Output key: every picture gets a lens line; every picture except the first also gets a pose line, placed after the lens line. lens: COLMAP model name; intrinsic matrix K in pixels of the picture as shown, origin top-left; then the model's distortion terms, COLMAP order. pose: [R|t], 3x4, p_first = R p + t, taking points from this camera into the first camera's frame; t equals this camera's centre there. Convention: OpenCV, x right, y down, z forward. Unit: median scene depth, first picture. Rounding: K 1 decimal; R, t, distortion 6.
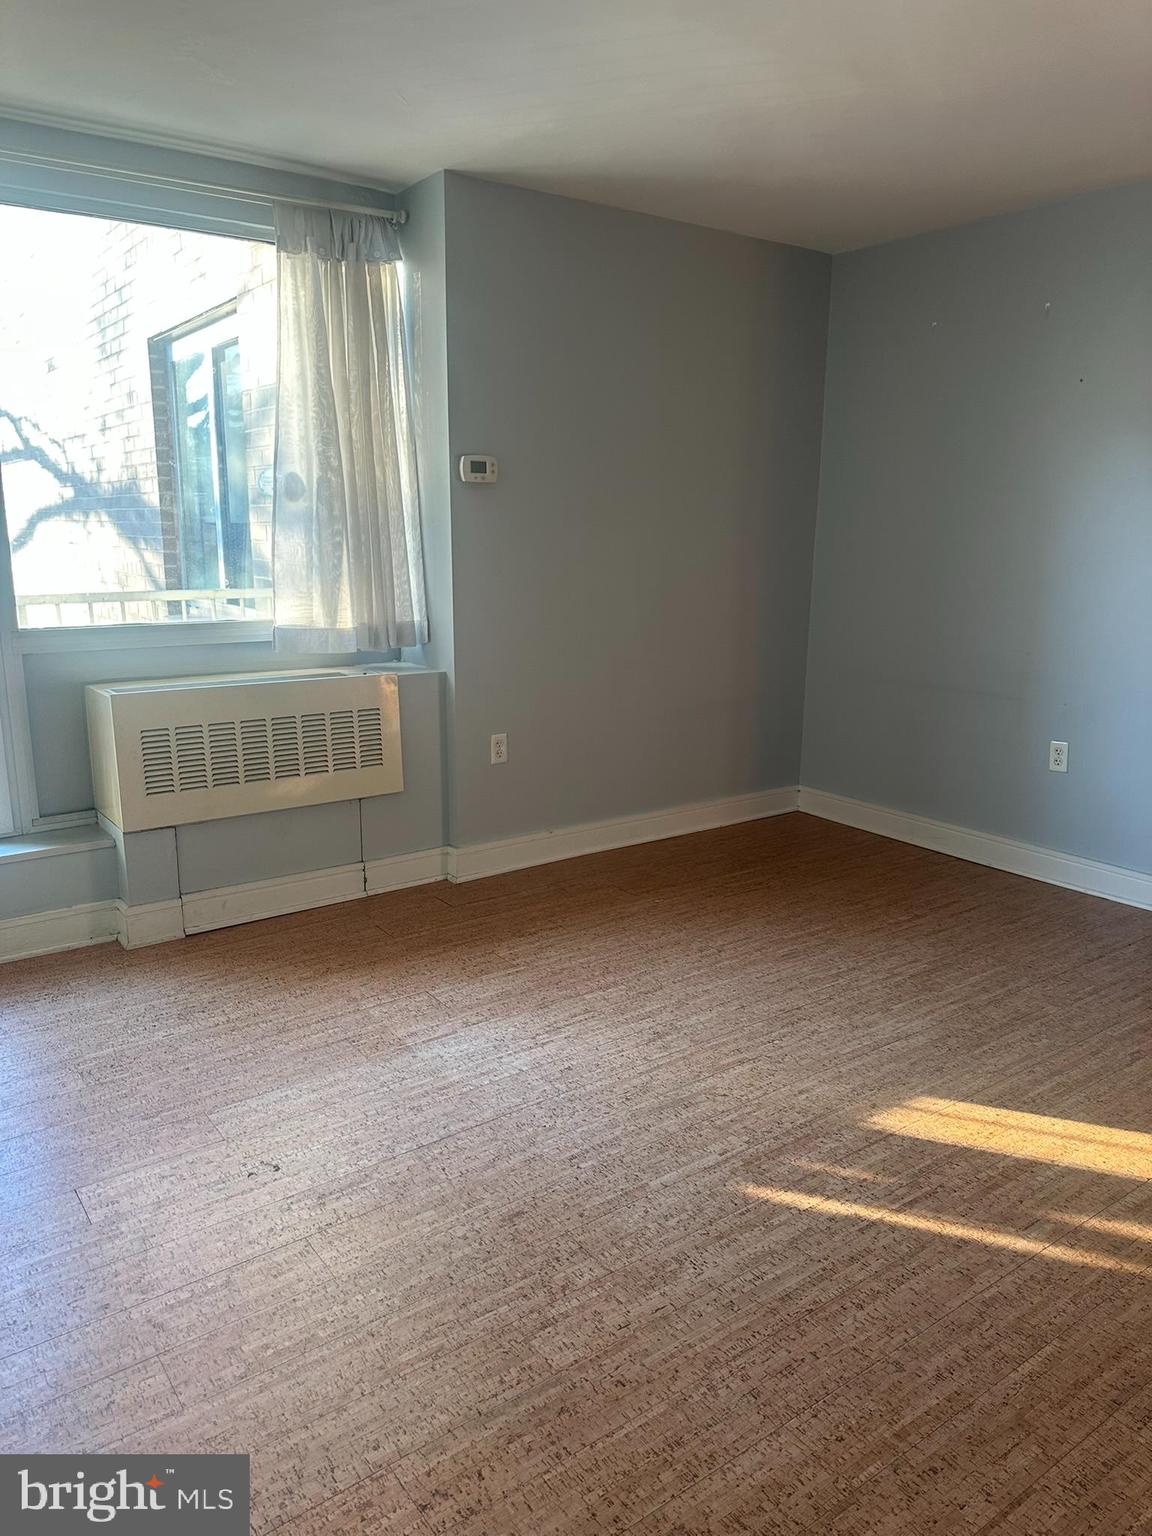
lens RADIAL K [[1086.7, 0, 546.4], [0, 1086.7, 789.6], [0, 0, 1]] dist [0.054385, -0.047672]
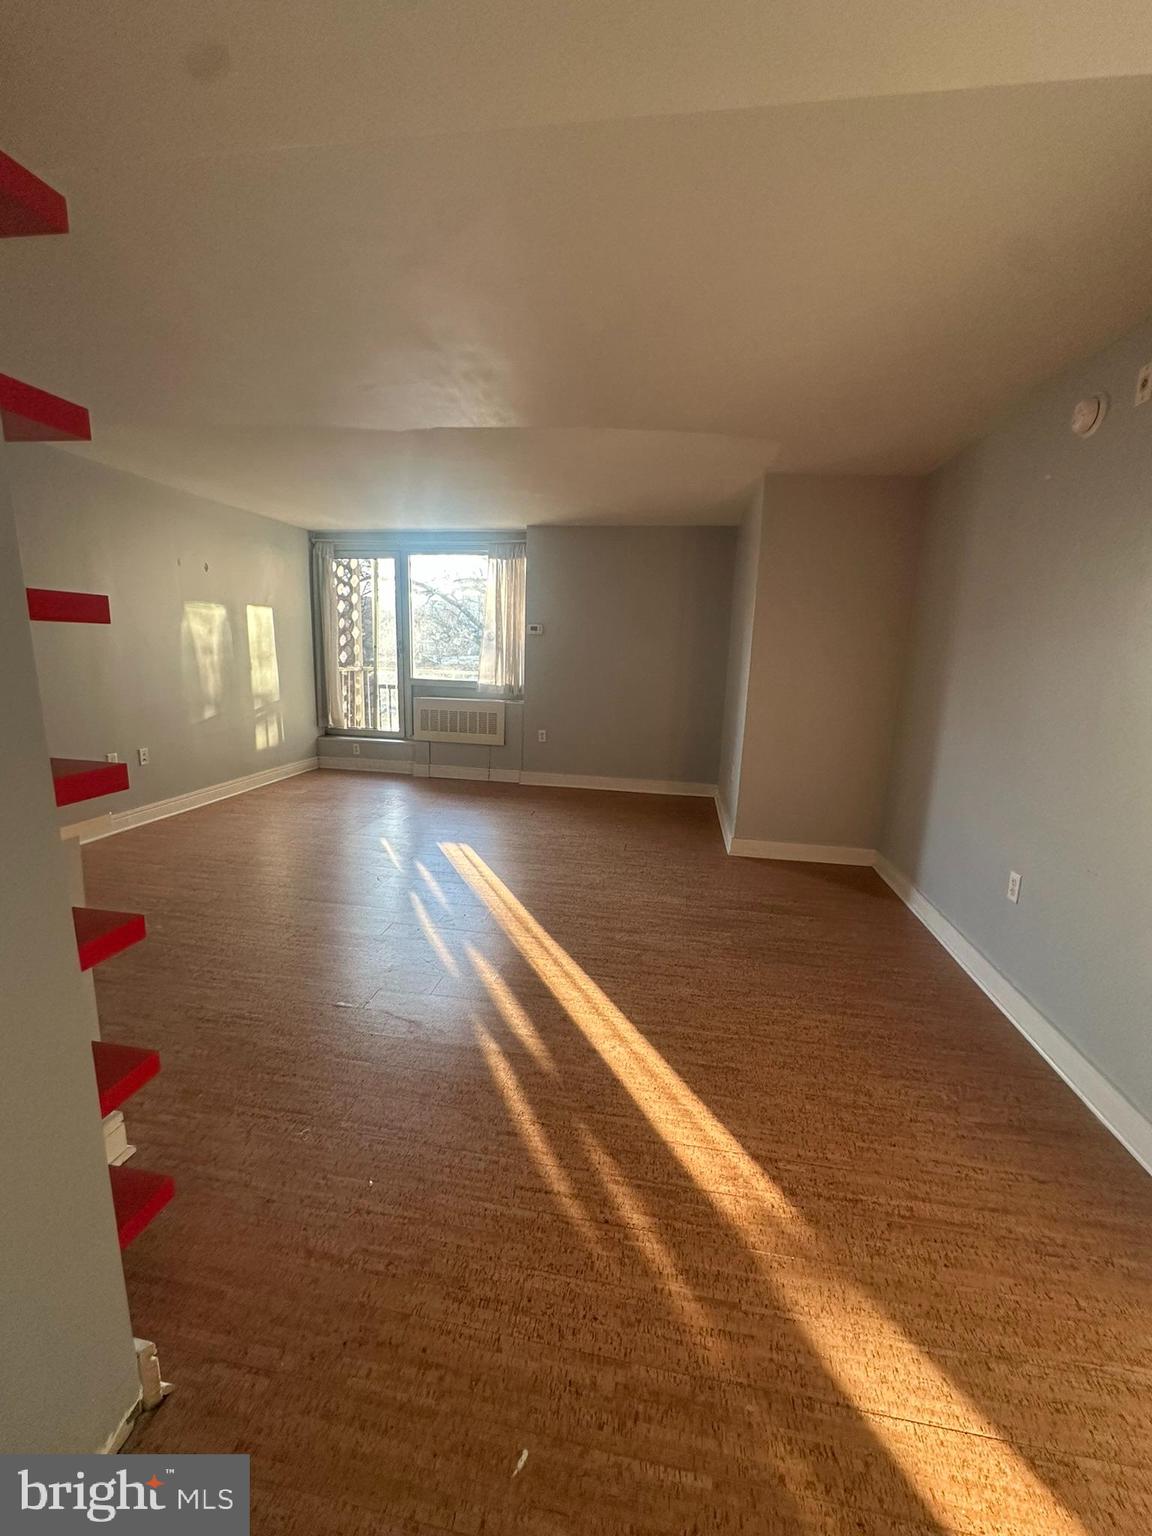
lens RADIAL K [[610.6, 0, 576.0], [0, 610.6, 768.0], [0, 0, 1]] dist [0.001557, 0.000031]
pose [[0.715177, 0.151257, -0.682381, 1.068894], [-0.196713, 0.980398, 0.011148, 0.004670], [0.670691, 0.126260, 0.730912, 0.012833]]
